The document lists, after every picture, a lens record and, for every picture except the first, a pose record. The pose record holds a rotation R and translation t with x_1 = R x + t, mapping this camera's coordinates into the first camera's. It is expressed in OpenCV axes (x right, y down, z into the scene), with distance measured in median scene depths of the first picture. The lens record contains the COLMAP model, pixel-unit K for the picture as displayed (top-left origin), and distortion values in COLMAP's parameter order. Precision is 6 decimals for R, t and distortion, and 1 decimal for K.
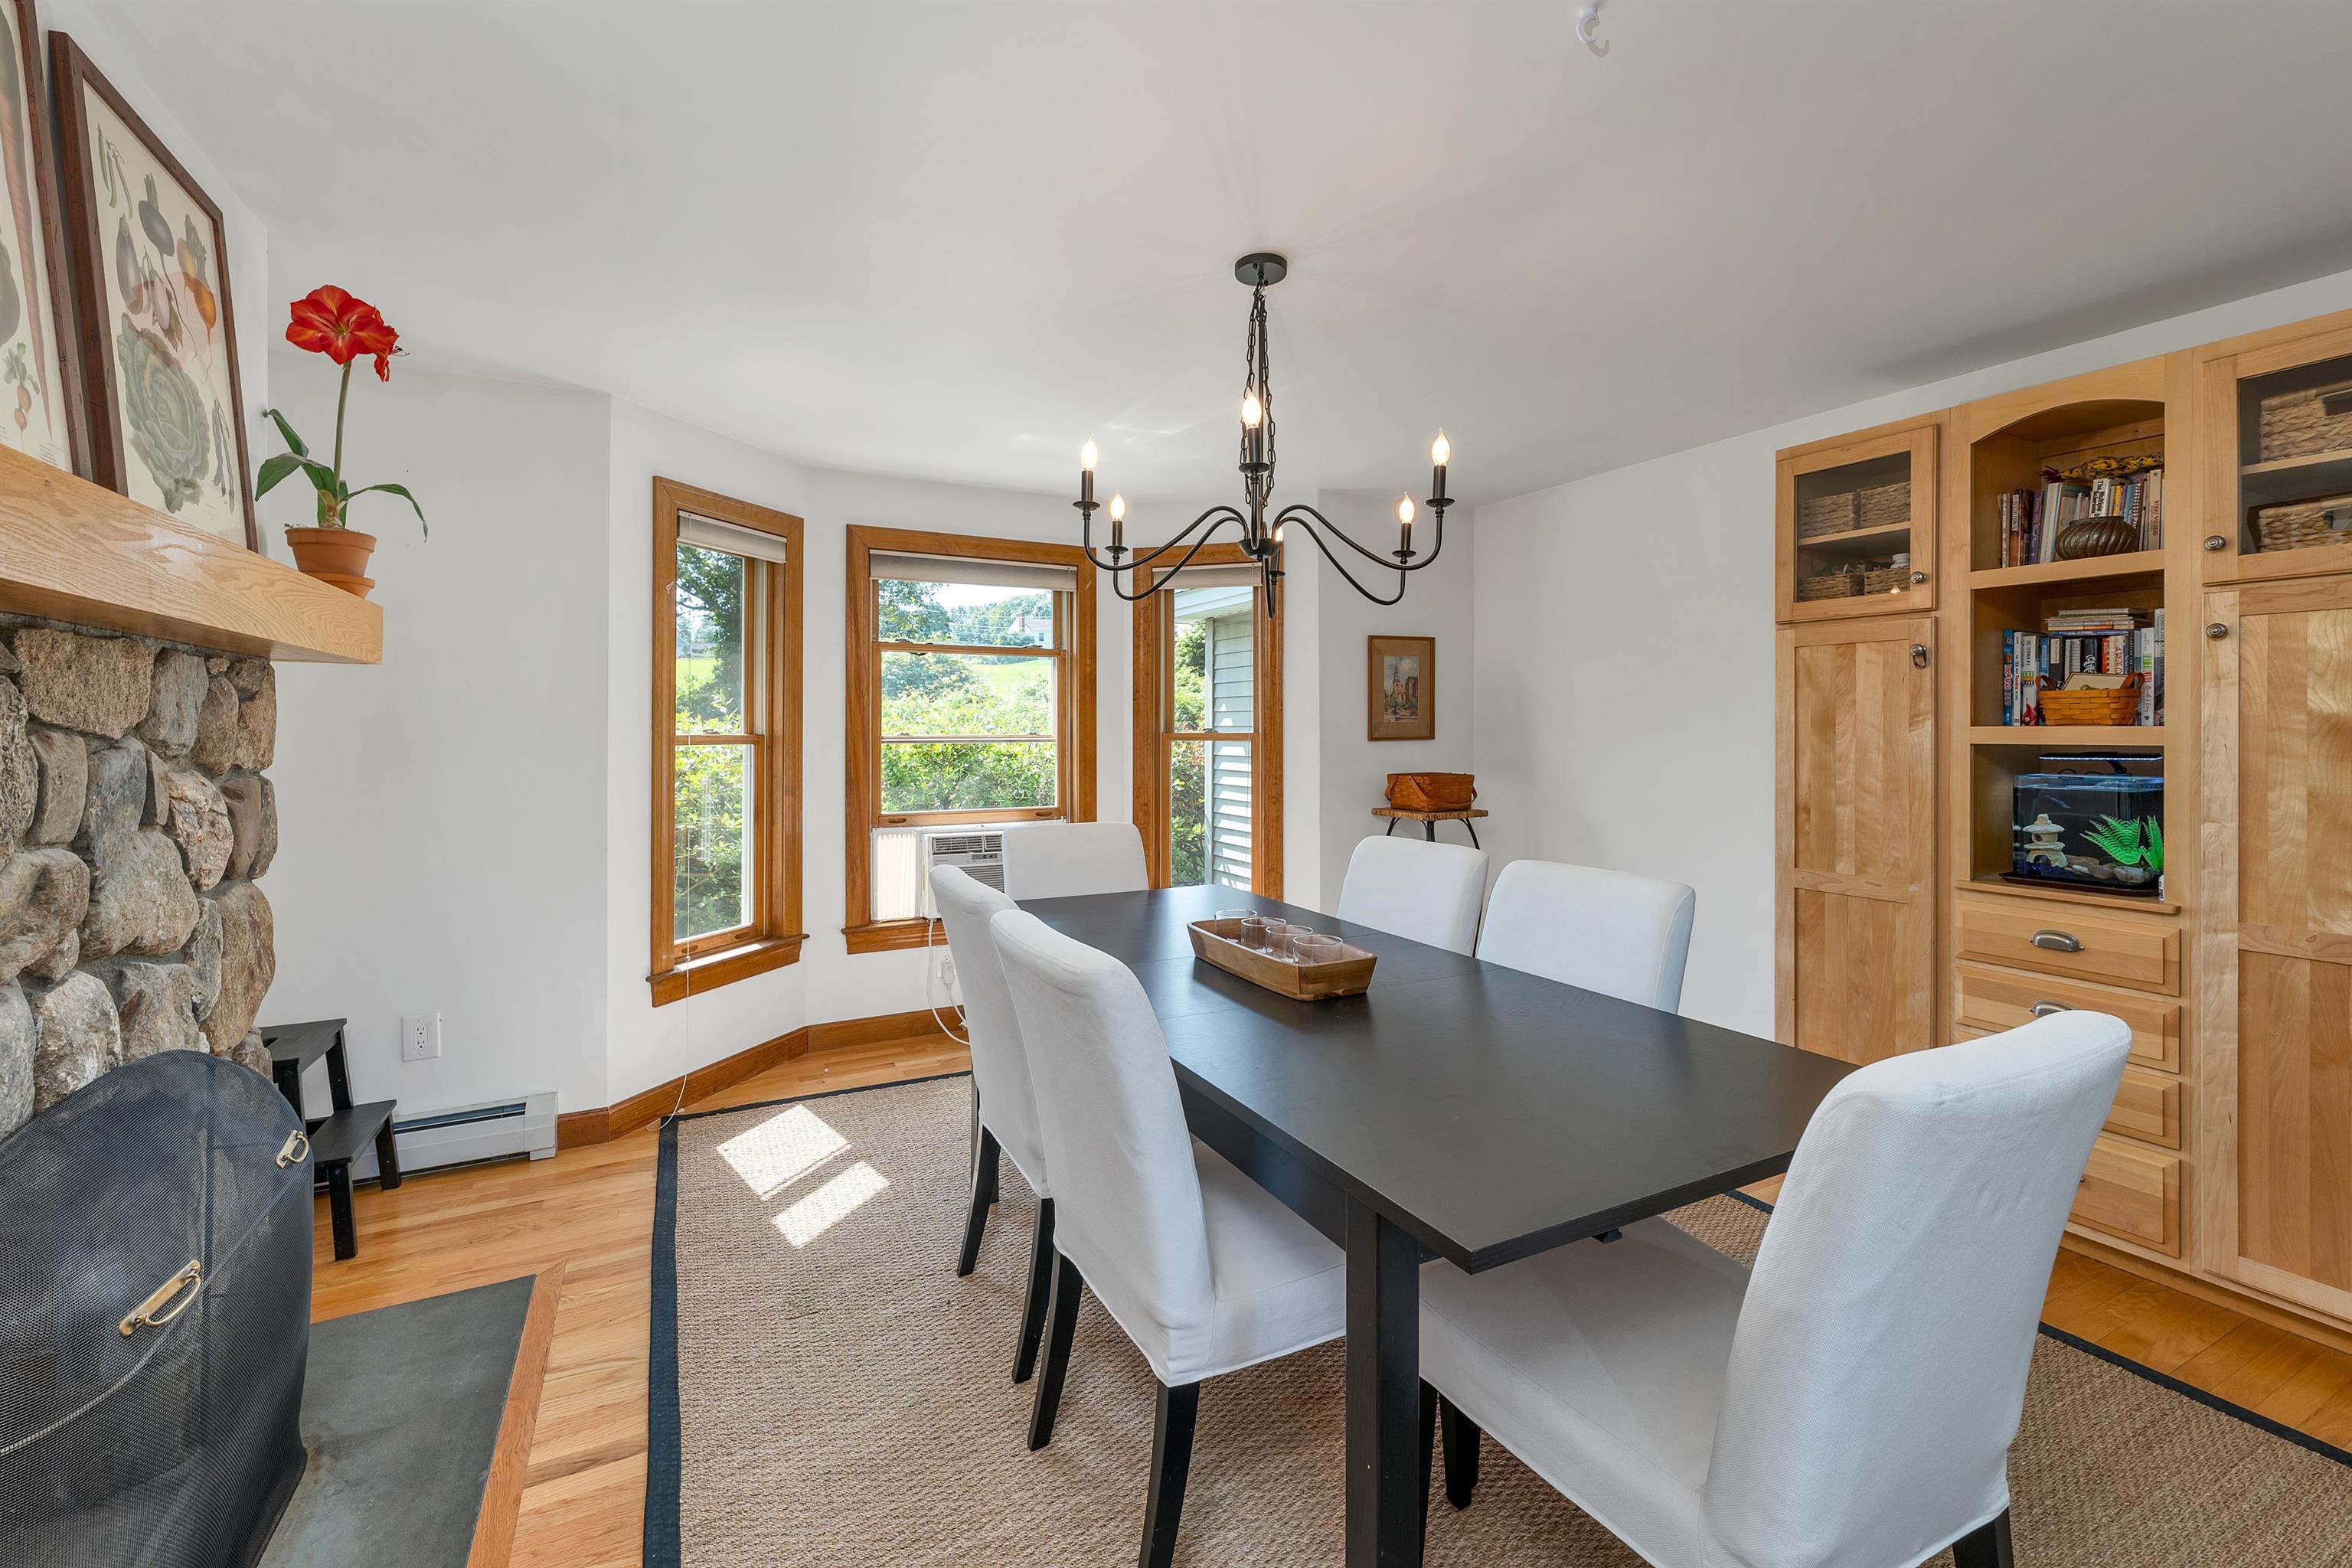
lens RADIAL K [[983.4, 0, 1178.9], [0, 983.4, 723.4], [0, 0, 1]] dist [-0.000003, -0.000059]
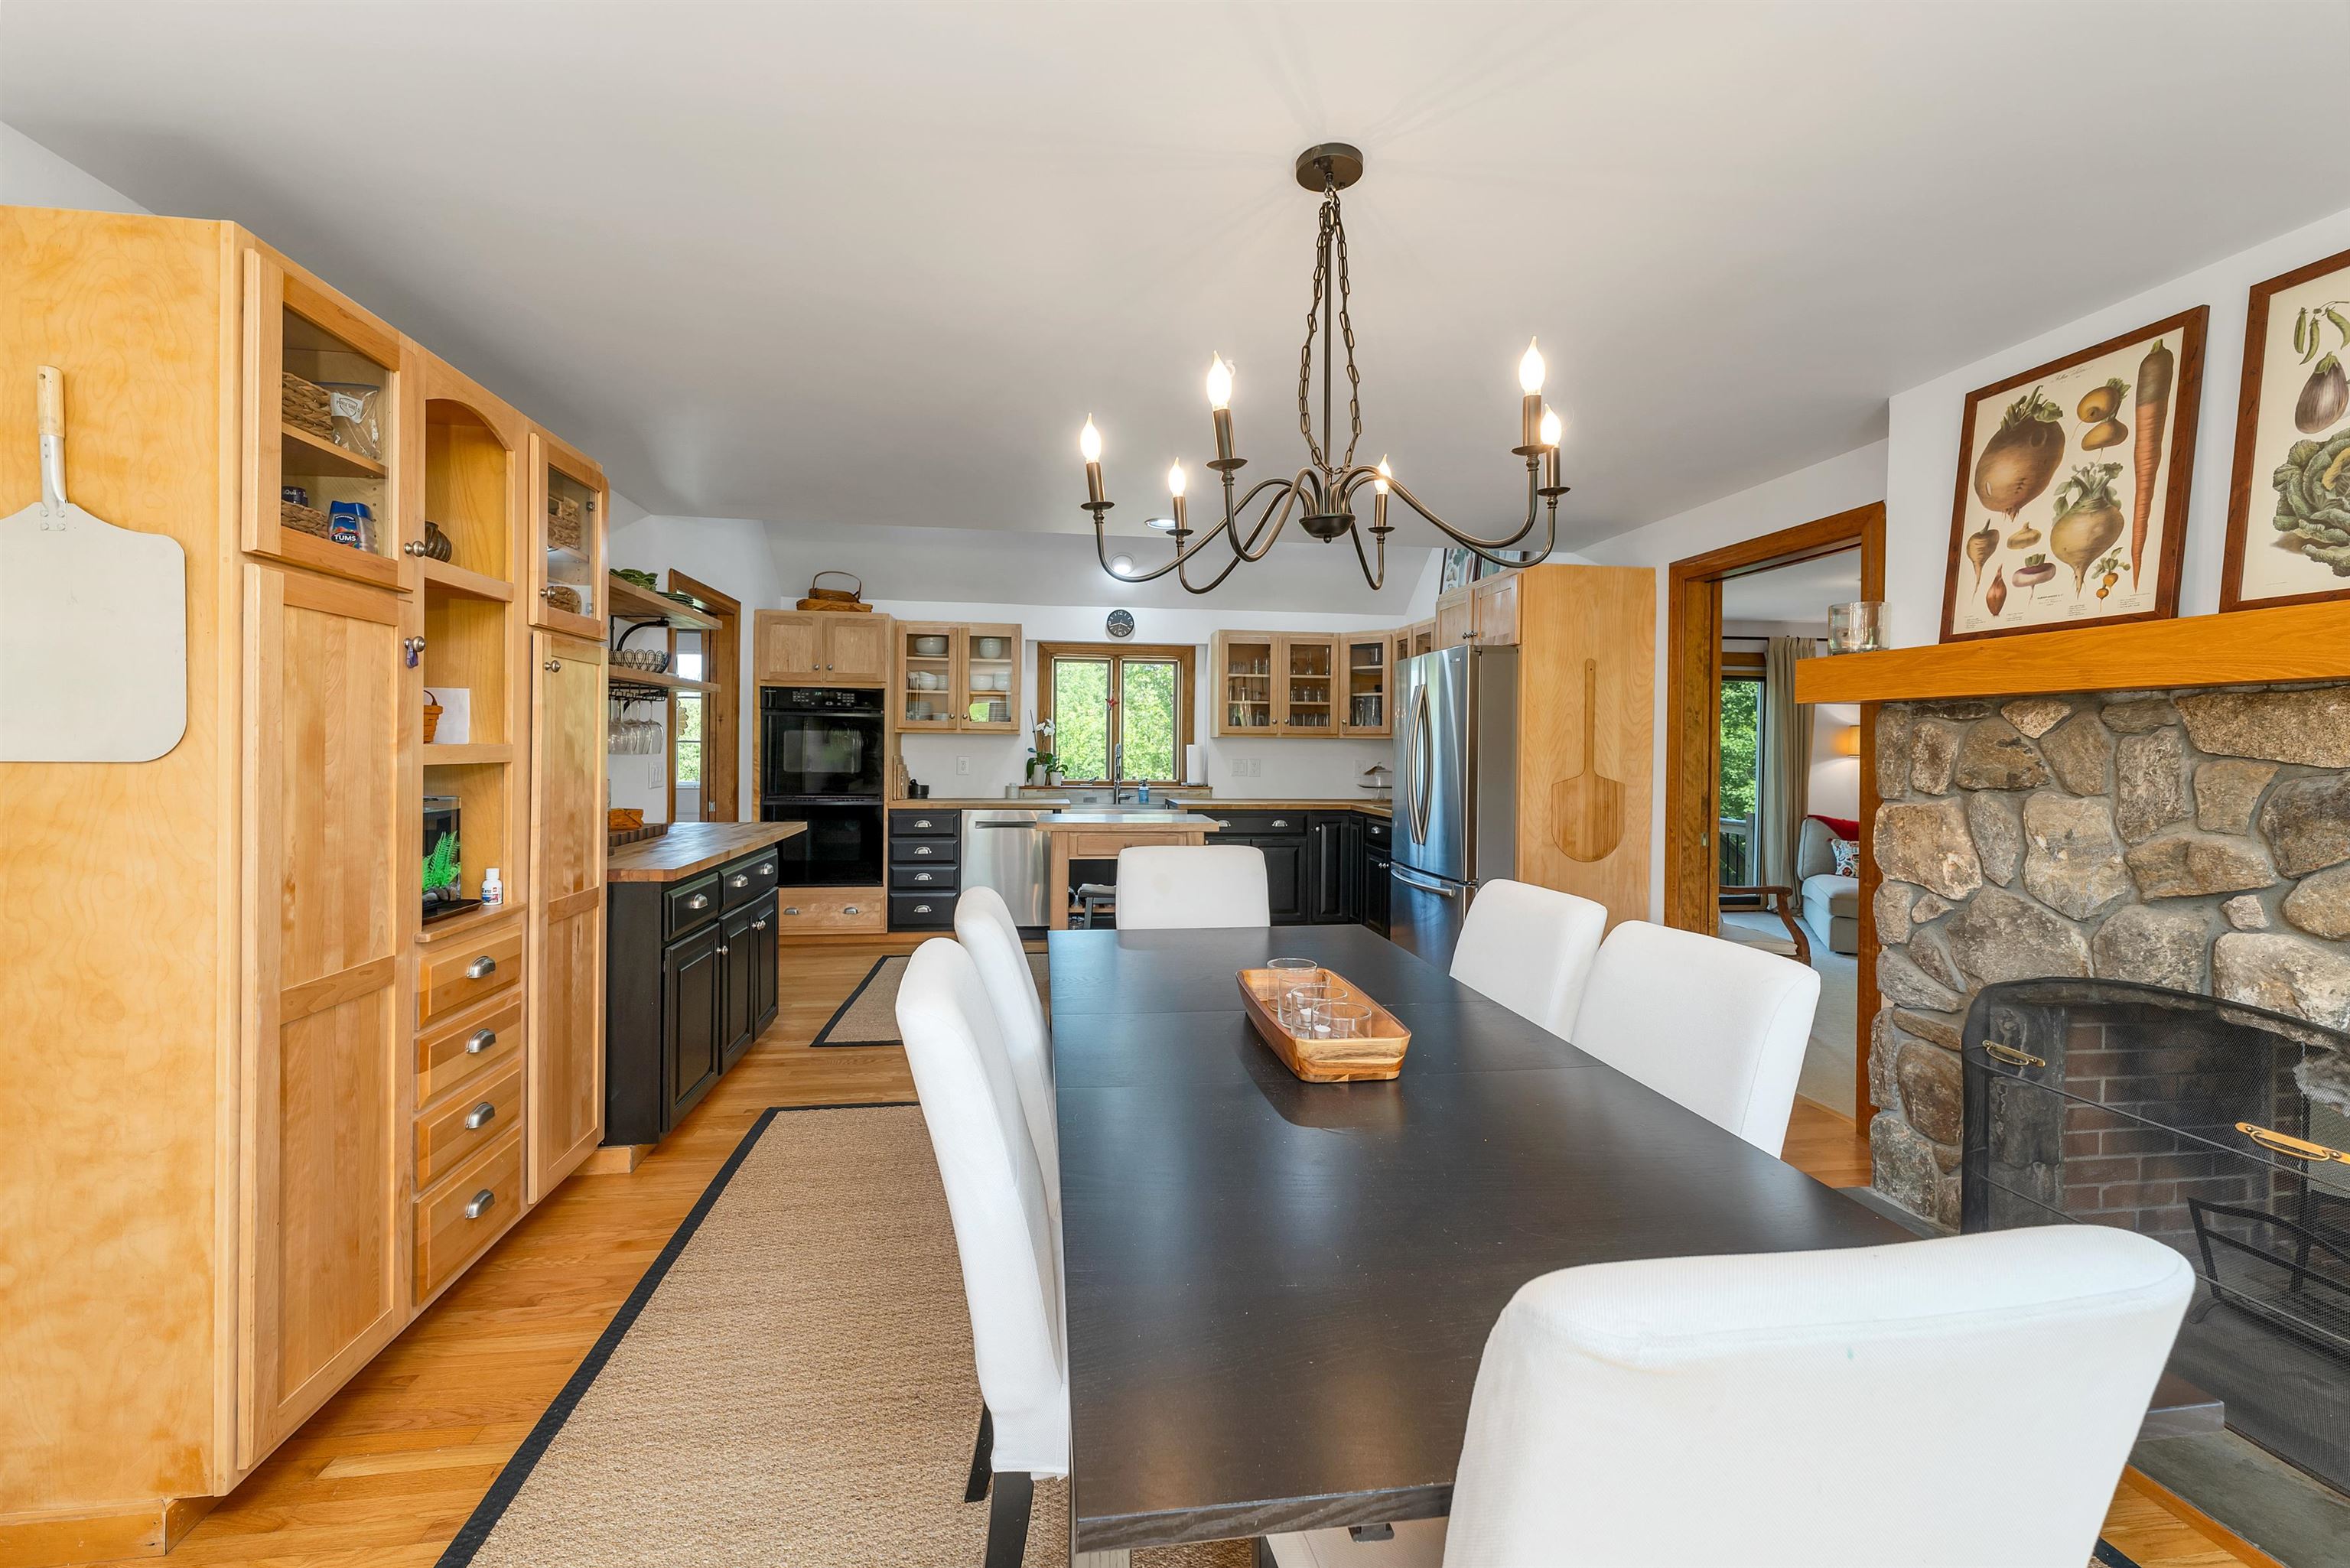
lens RADIAL K [[982.5, 0, 1177.9], [0, 982.5, 723.5], [0, 0, 1]] dist [-0.000003, -0.000059]
pose [[-0.943679, 0.005565, 0.330817, -0.068802], [-0.001904, 0.999751, -0.022249, -0.006941], [-0.330858, -0.021625, -0.943433, 1.957305]]
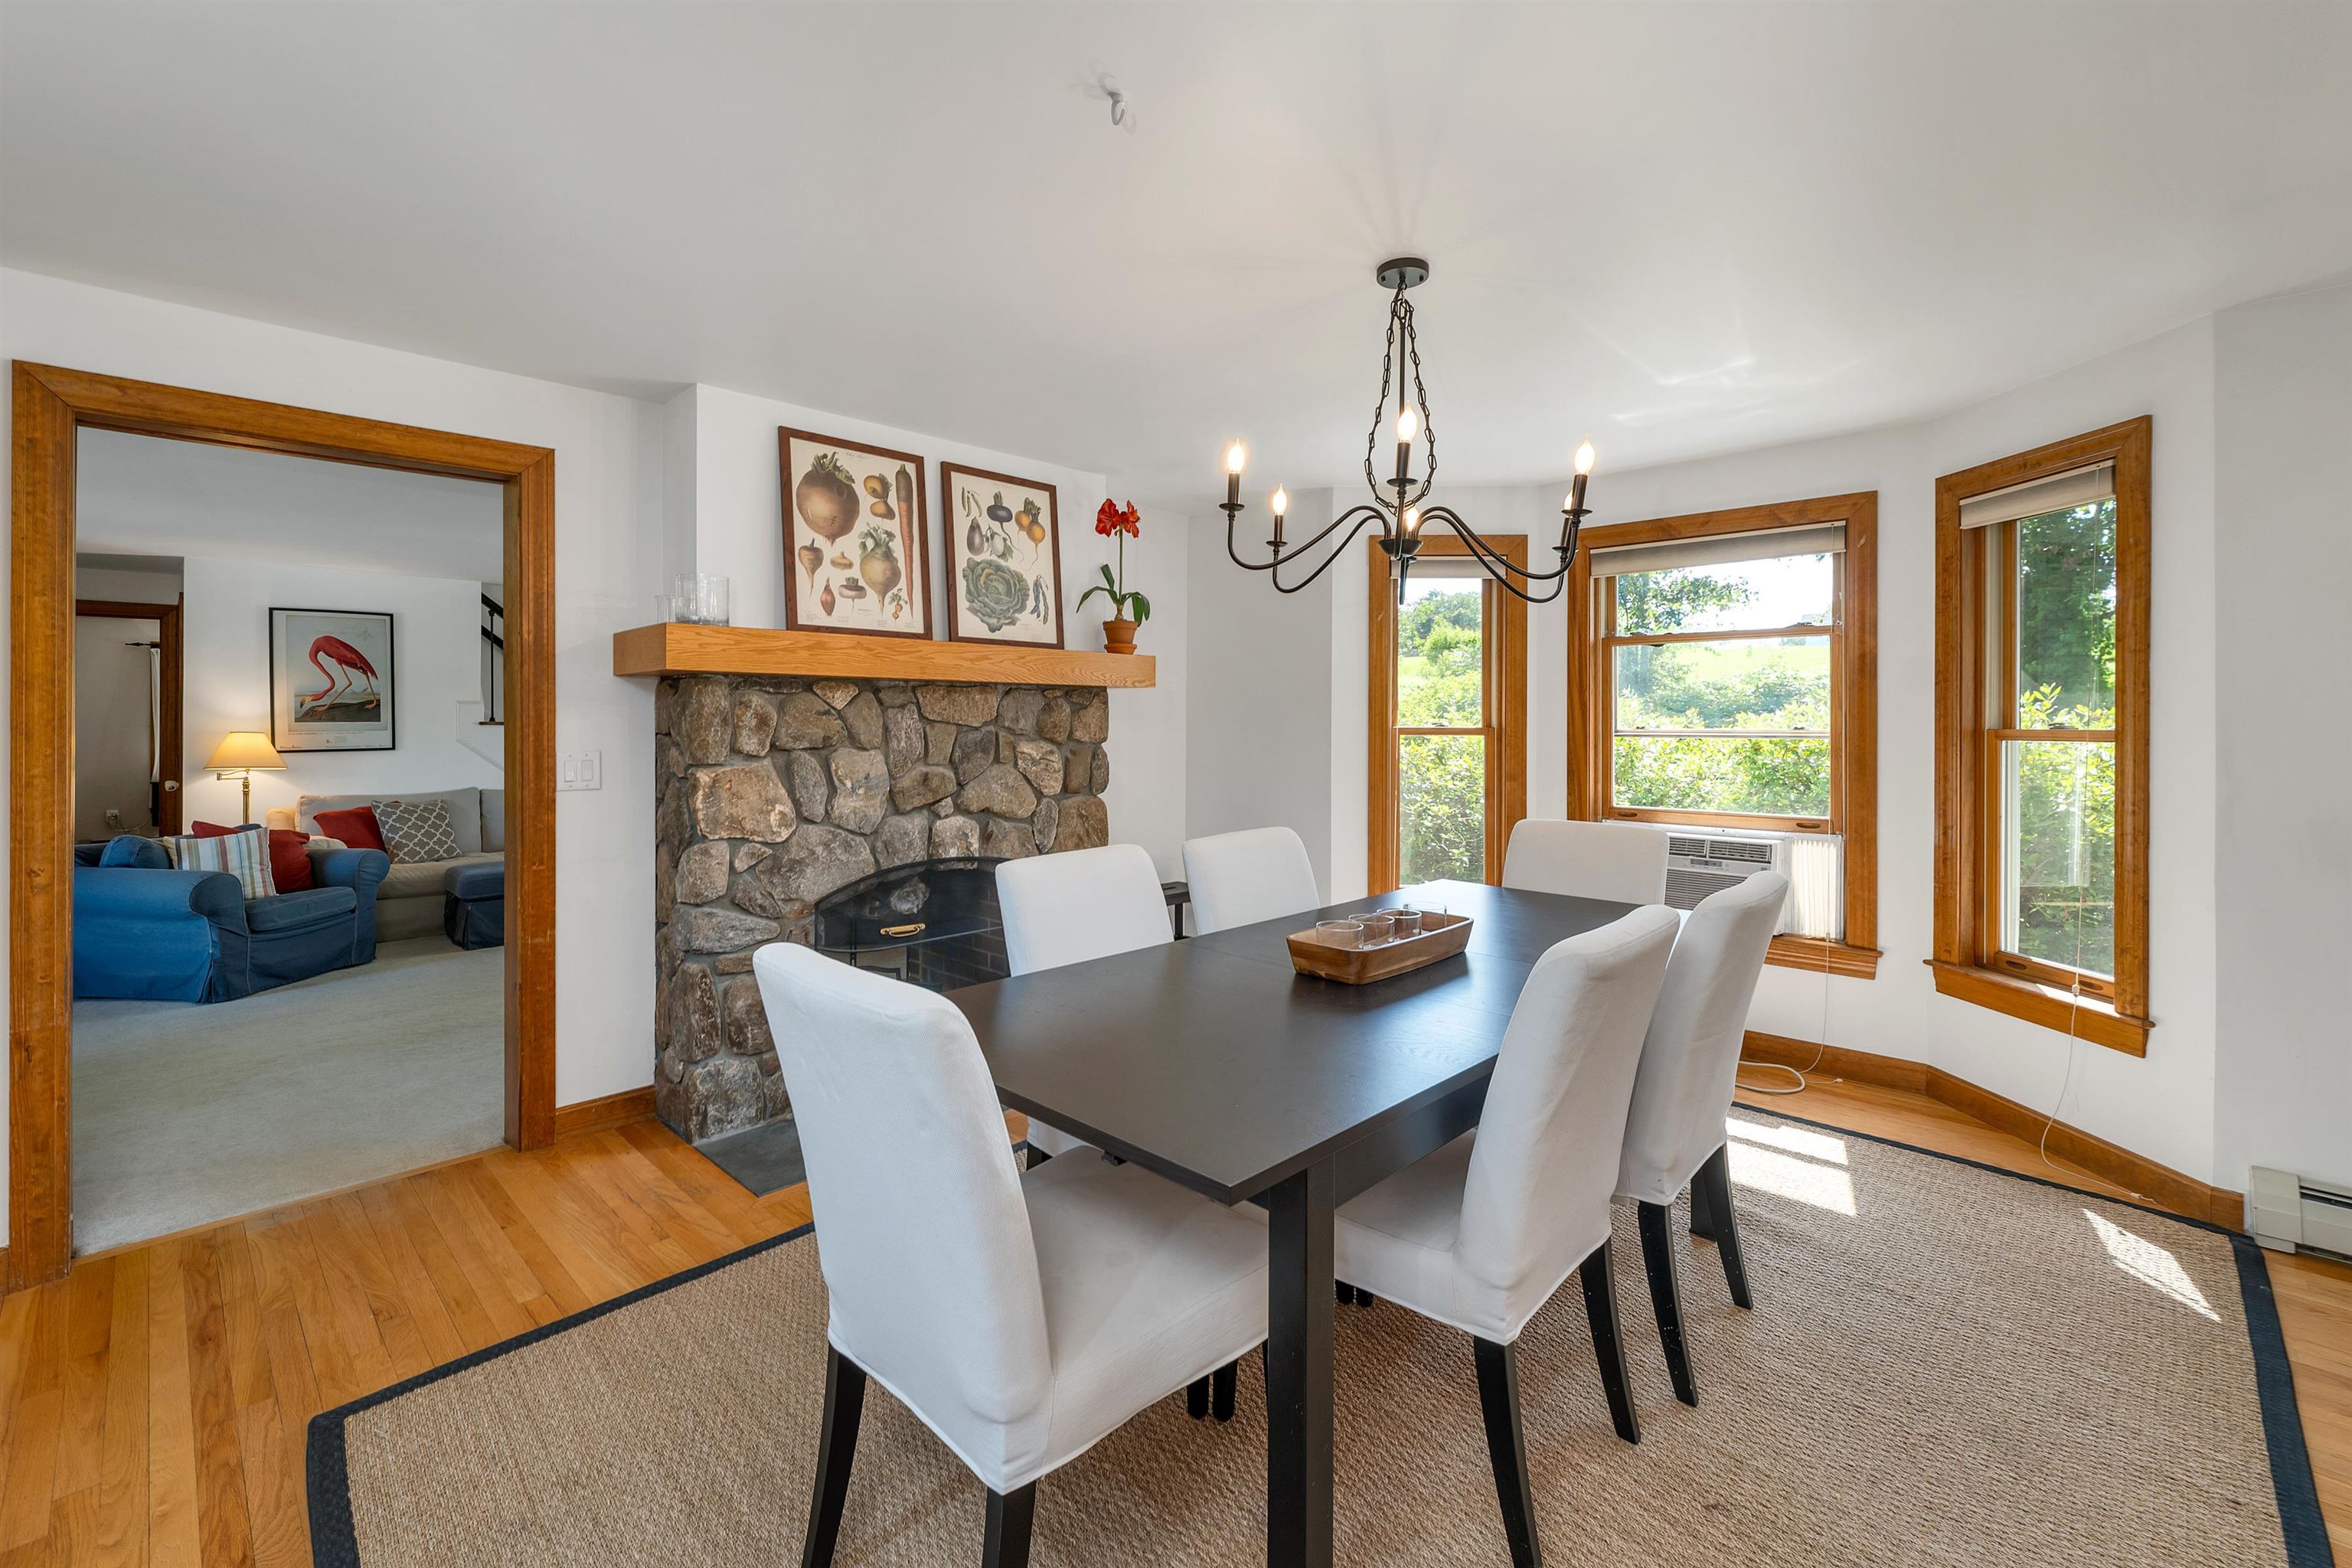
lens RADIAL K [[983.4, 0, 1178.9], [0, 983.4, 723.4], [0, 0, 1]] dist [-0.000003, -0.000059]
pose [[0.311772, -0.002847, -0.950153, 1.069068], [0.004769, 0.999988, -0.001432, 0.010478], [0.950145, -0.004084, 0.311781, 0.519104]]
